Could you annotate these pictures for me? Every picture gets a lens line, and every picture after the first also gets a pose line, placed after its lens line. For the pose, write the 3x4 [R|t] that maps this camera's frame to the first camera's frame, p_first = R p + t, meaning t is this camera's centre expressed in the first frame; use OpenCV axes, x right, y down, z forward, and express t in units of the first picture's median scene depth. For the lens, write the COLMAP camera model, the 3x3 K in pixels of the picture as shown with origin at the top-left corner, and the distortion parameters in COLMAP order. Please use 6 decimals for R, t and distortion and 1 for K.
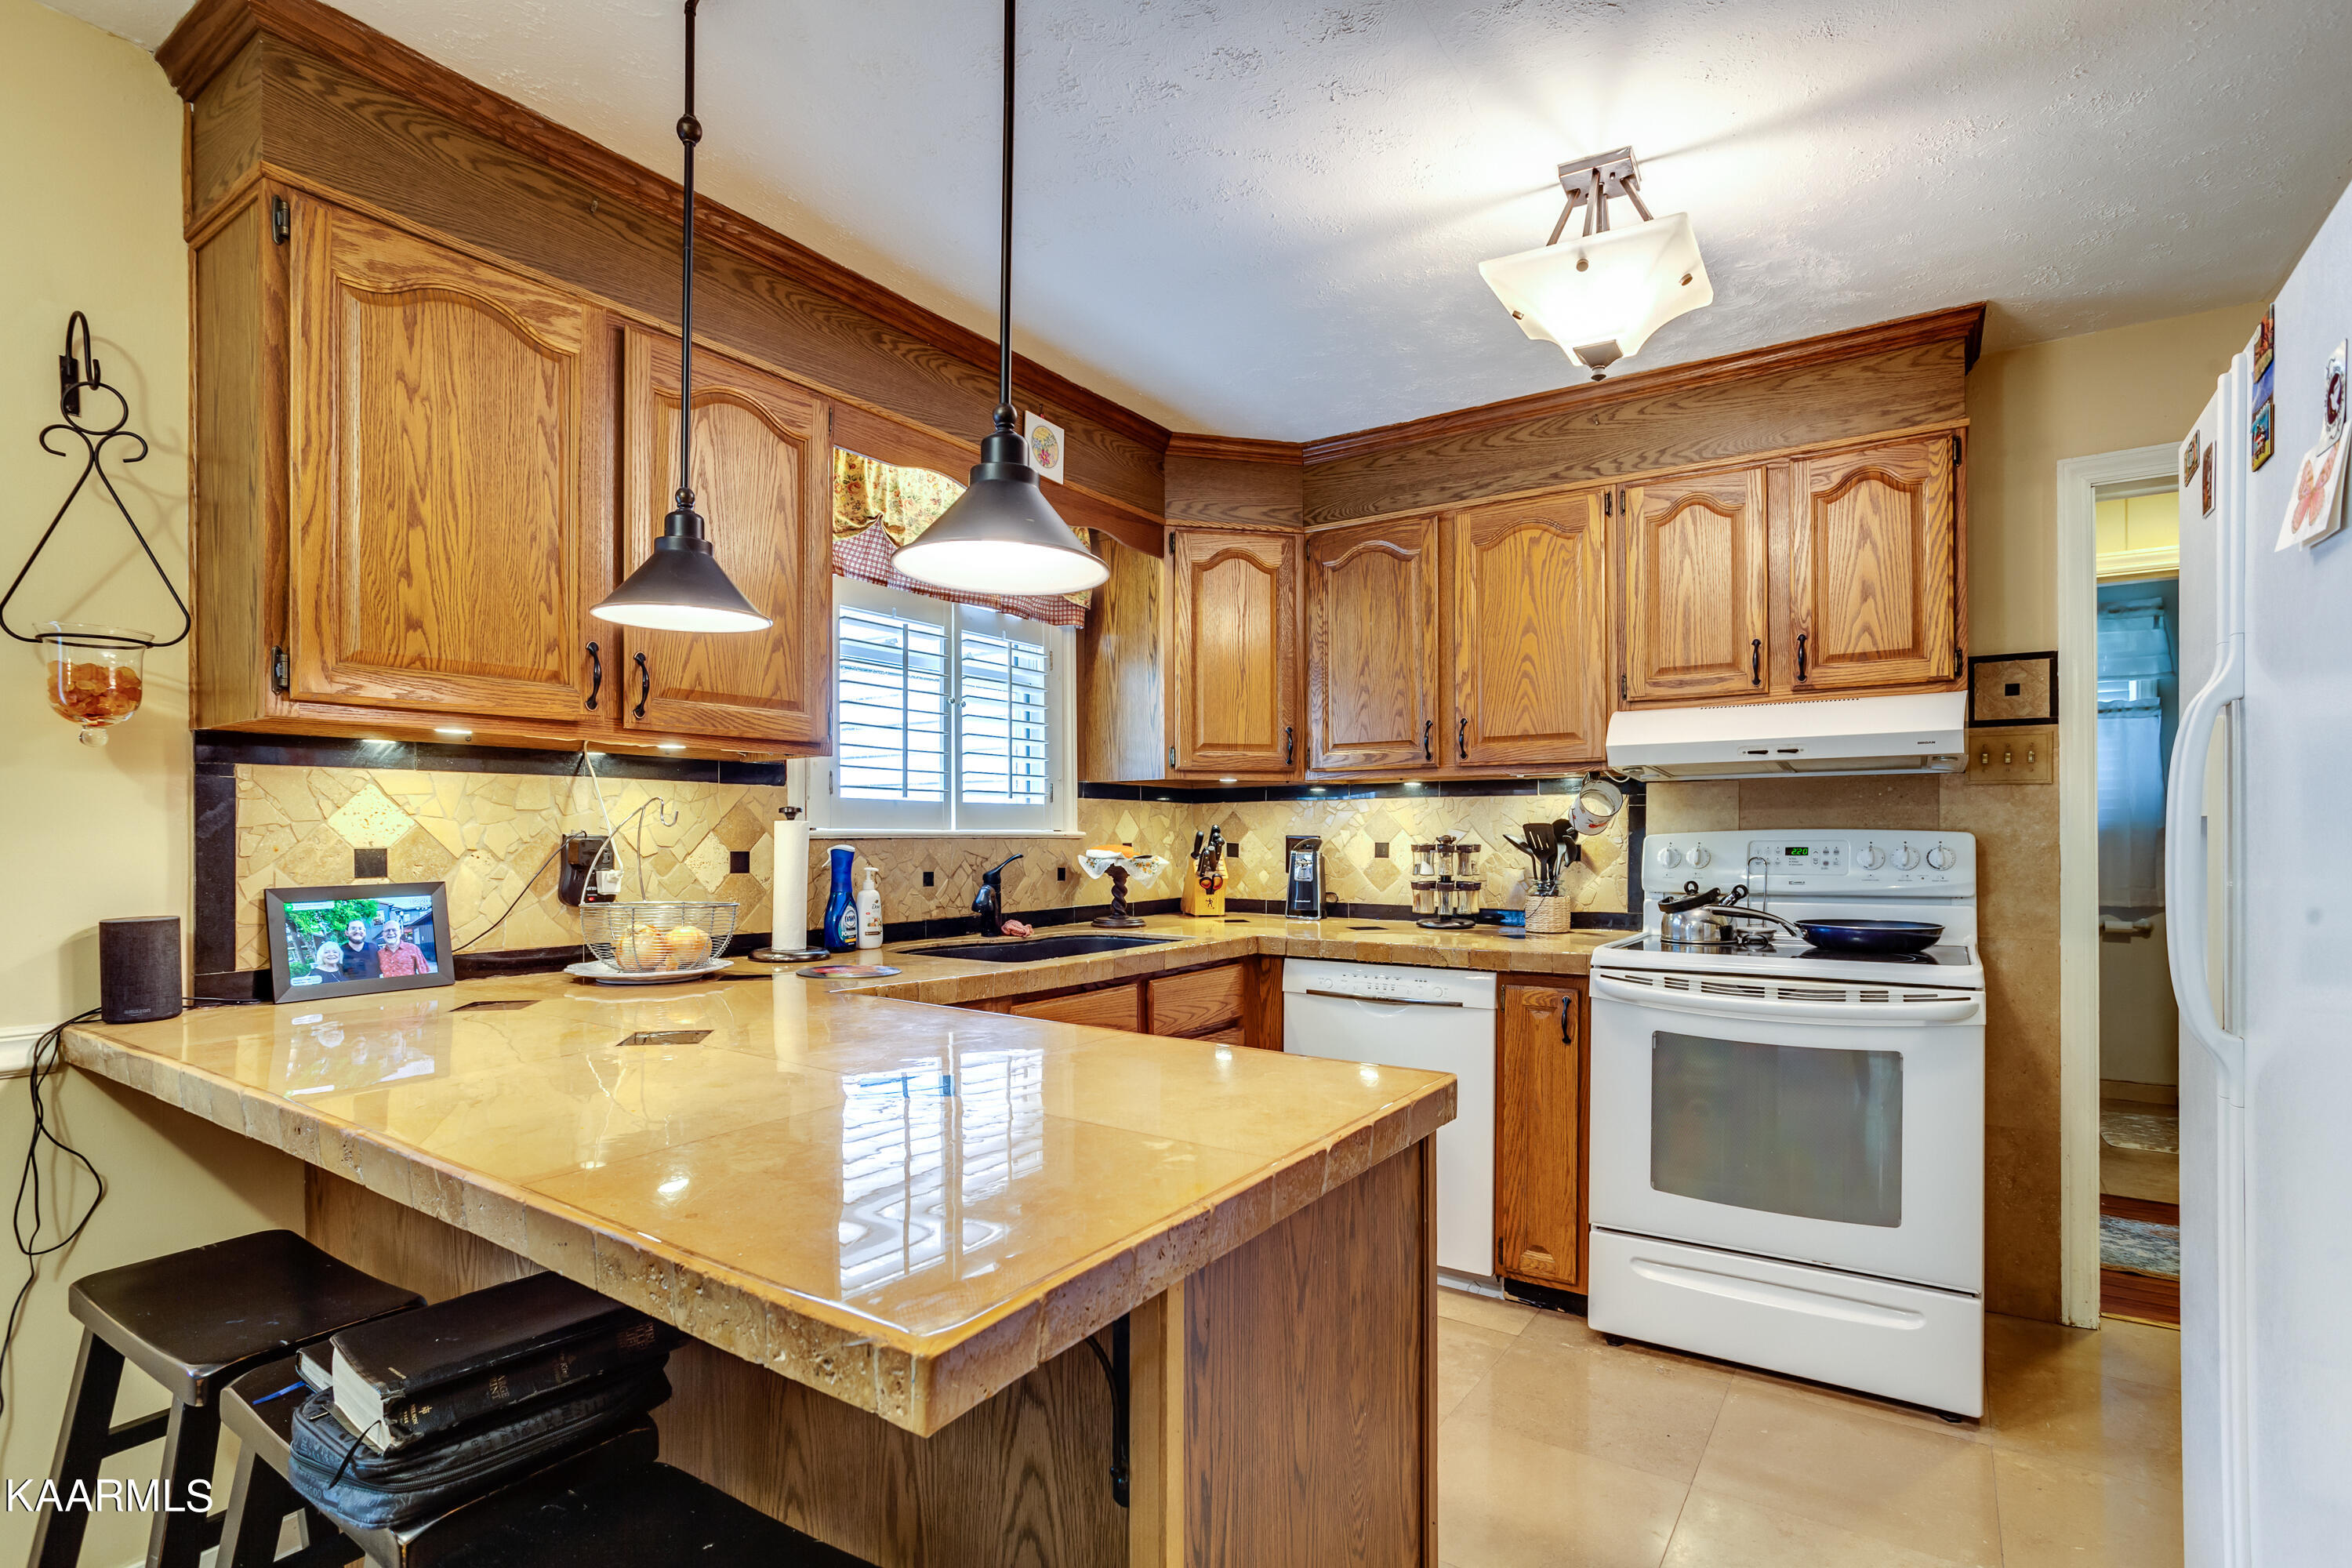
lens RADIAL K [[1169.2, 0, 1163.7], [0, 1169.2, 813.1], [0, 0, 1]] dist [-0.004758, 0.000485]
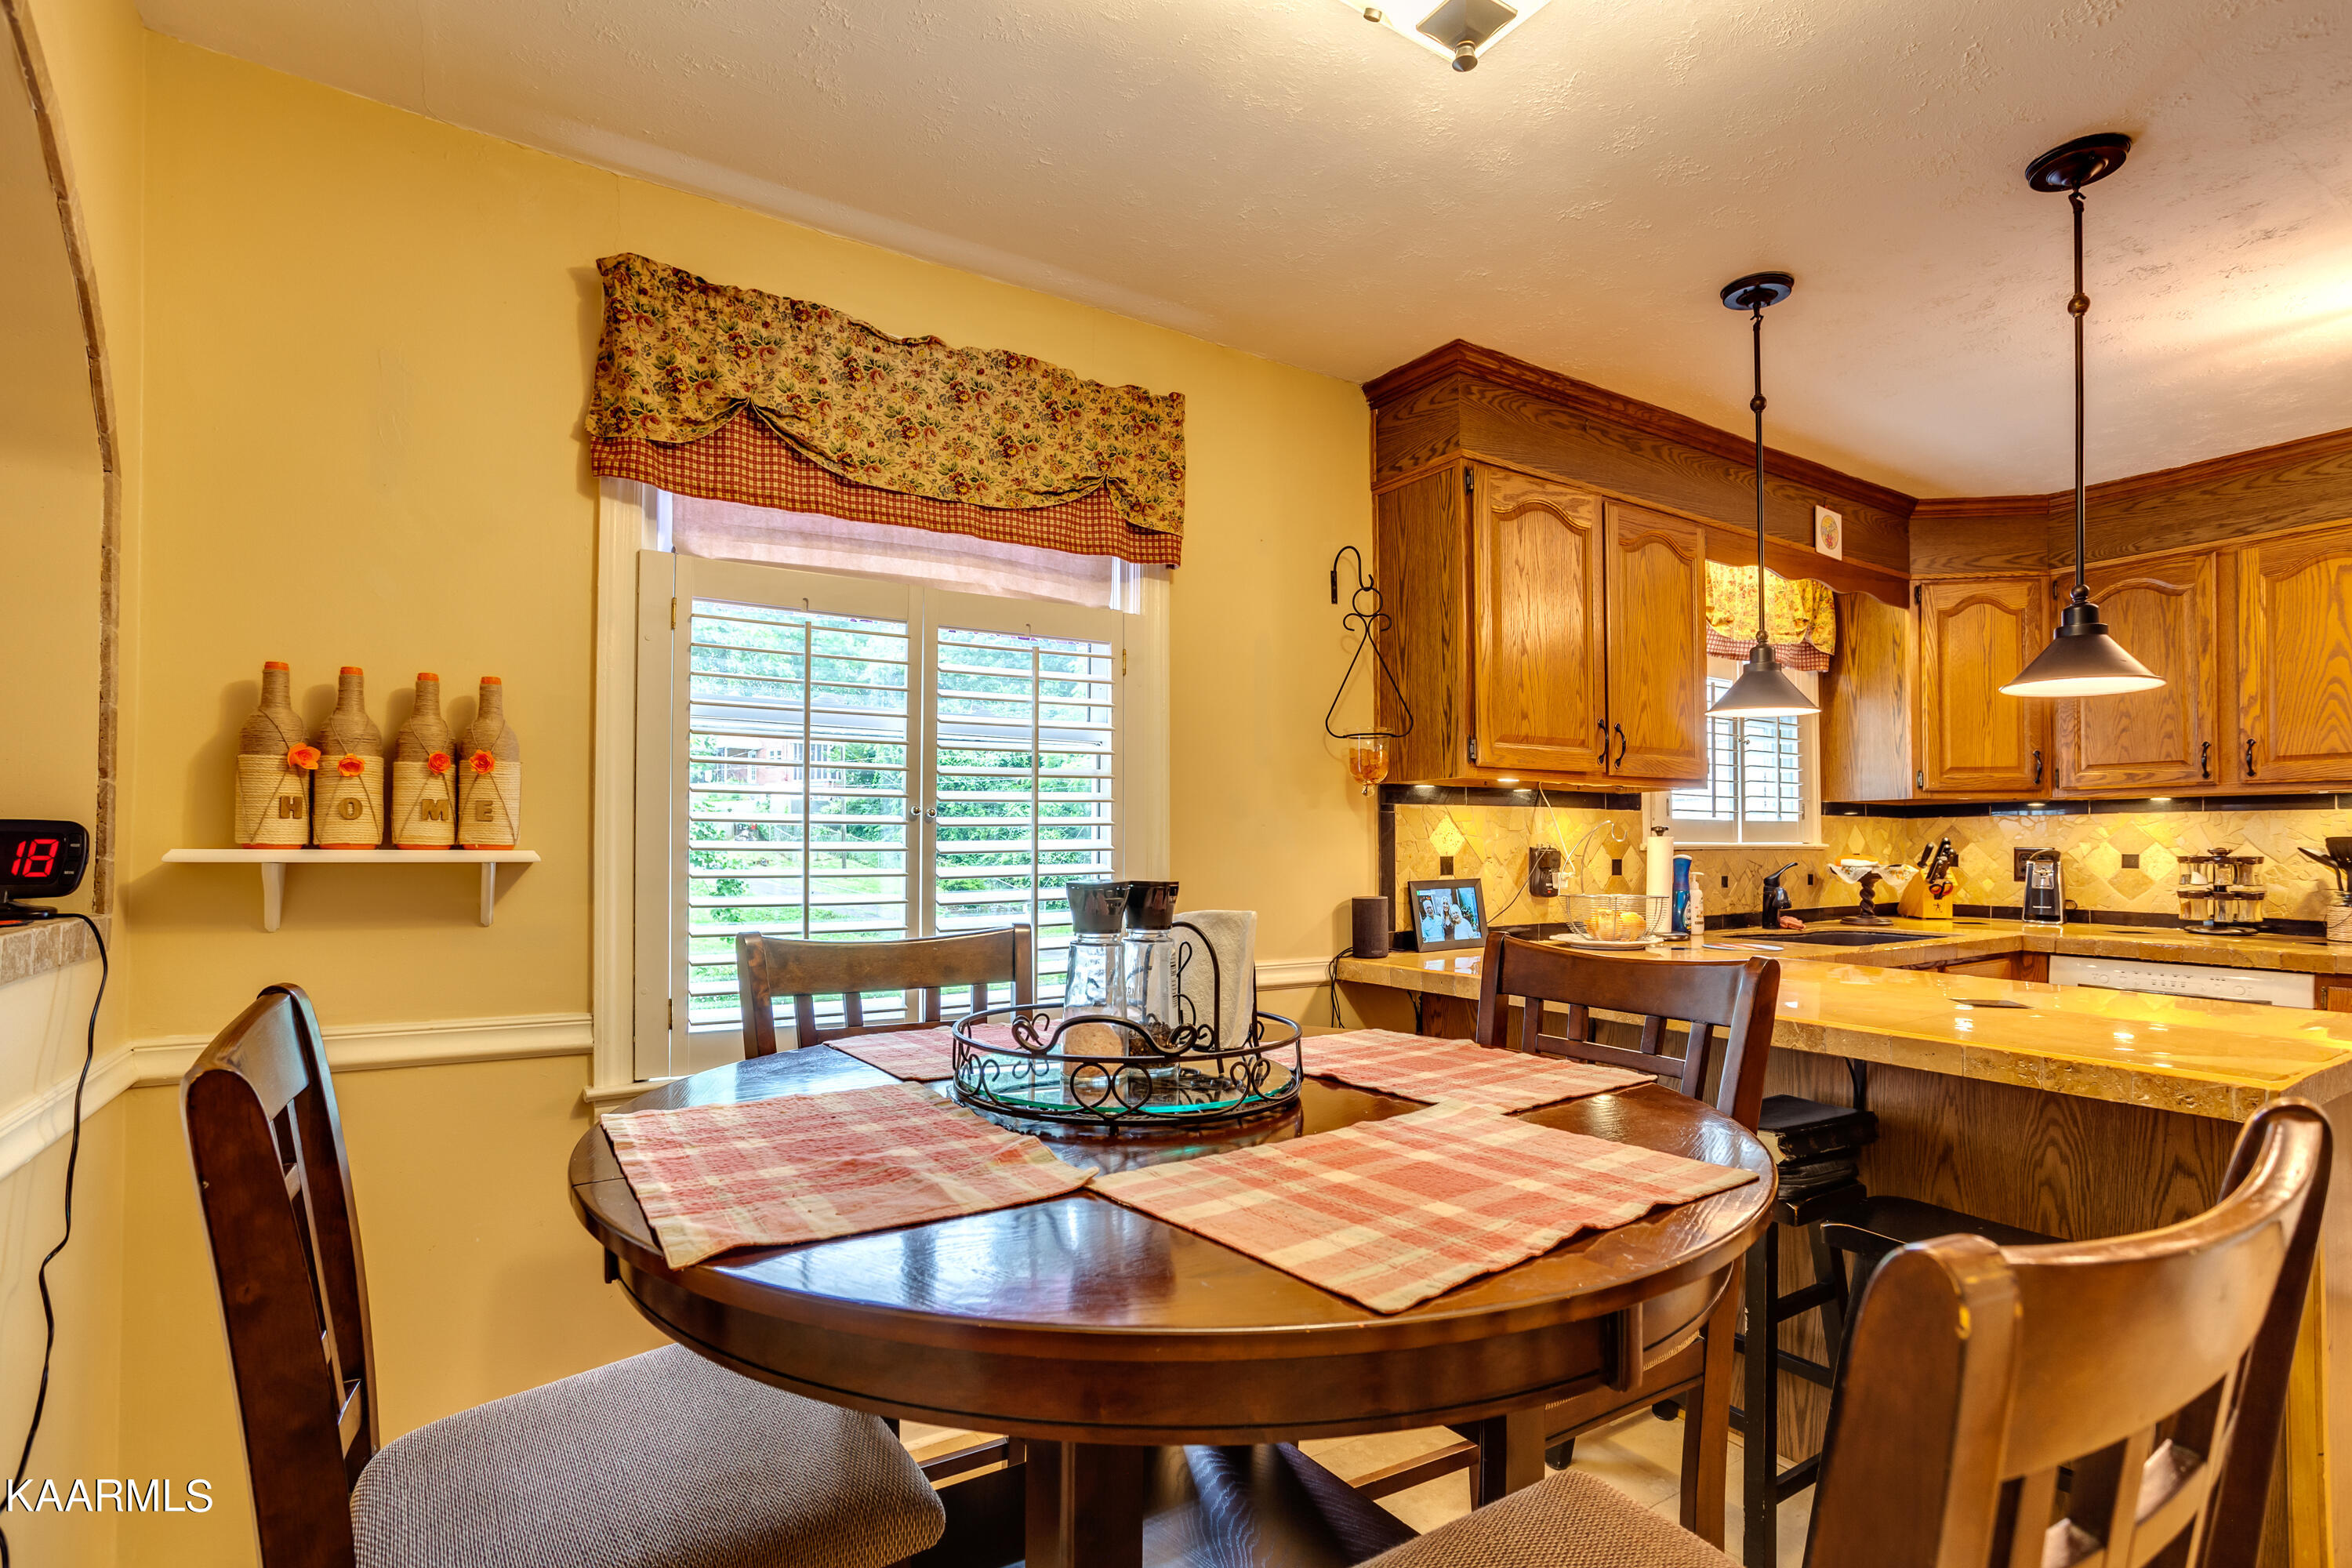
lens RADIAL K [[1144.8, 0, 1189.4], [0, 1144.8, 823.6], [0, 0, 1]] dist [-0.036474, 0.027787]
pose [[0.926357, -0.005426, -0.376609, -0.250676], [0.005790, 0.999983, -0.000165, -0.008814], [0.376603, -0.002027, 0.926372, -0.324863]]
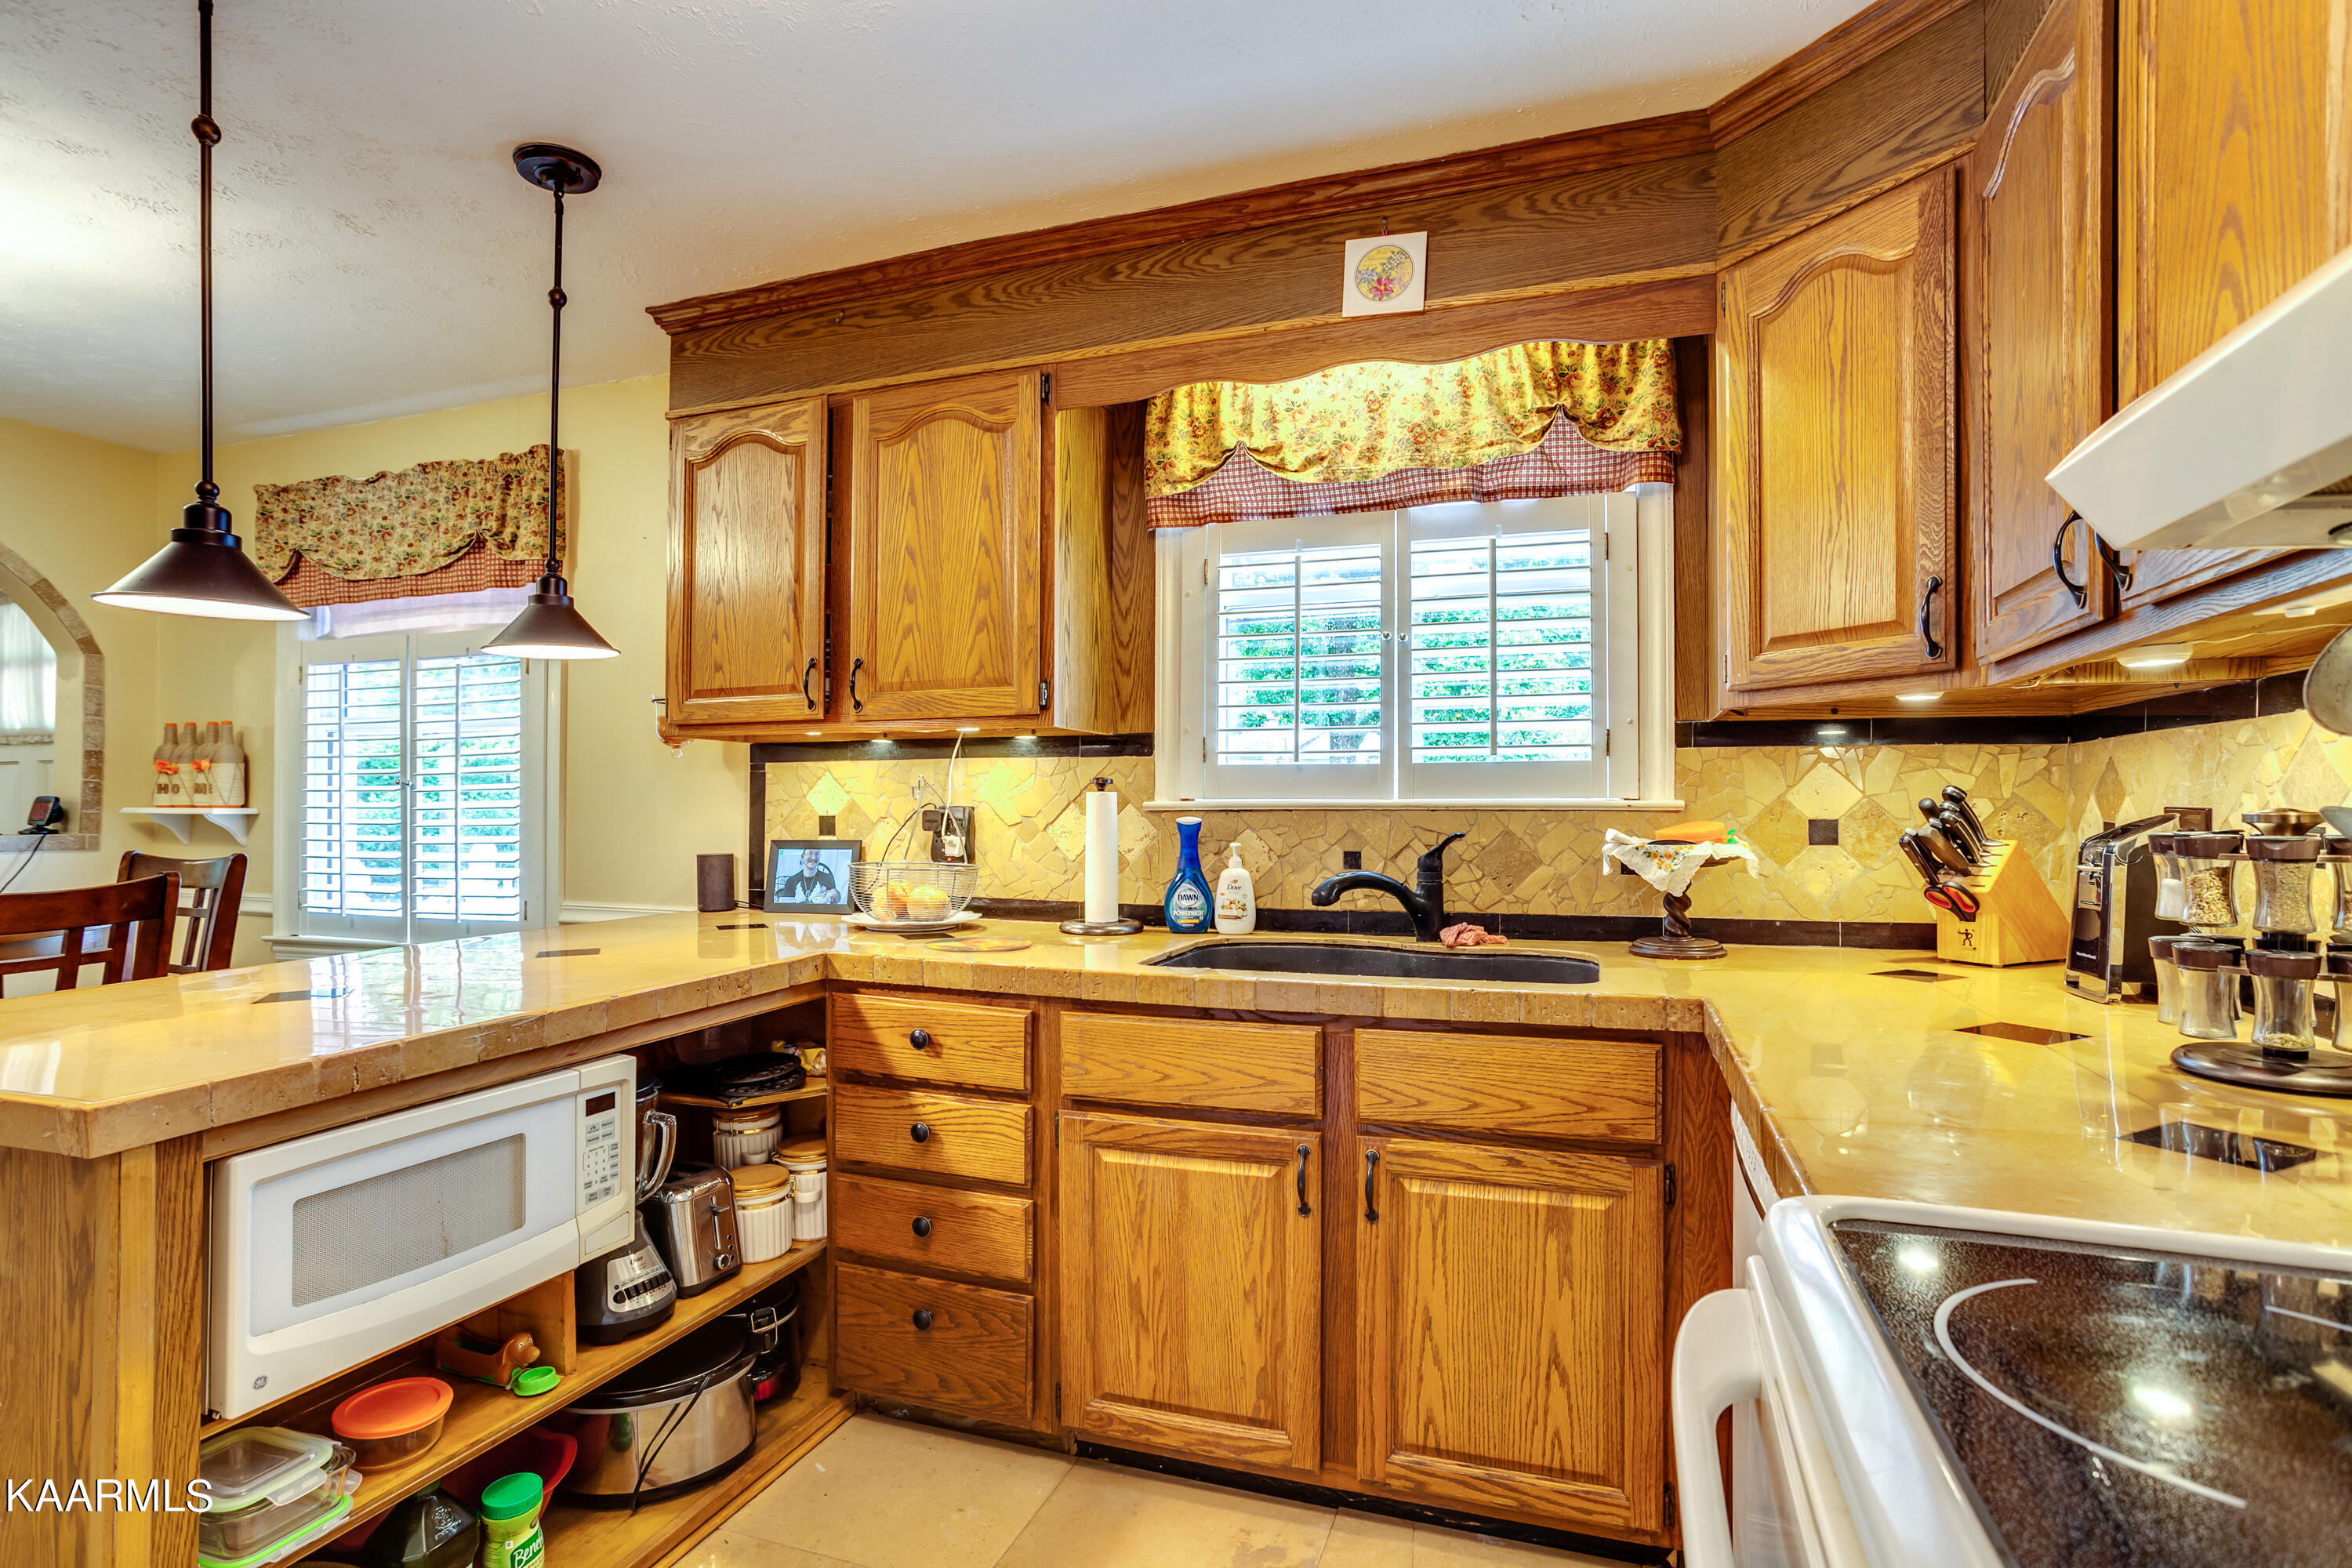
lens RADIAL K [[1168.3, 0, 1176.0], [0, 1168.3, 784.0], [0, 0, 1]] dist [-0.028563, 0.000898]
pose [[0.254646, -0.016171, -0.966899, 0.504382], [0.020087, 0.999733, -0.011430, 0.009395], [0.966826, -0.016511, 0.254903, 0.619821]]
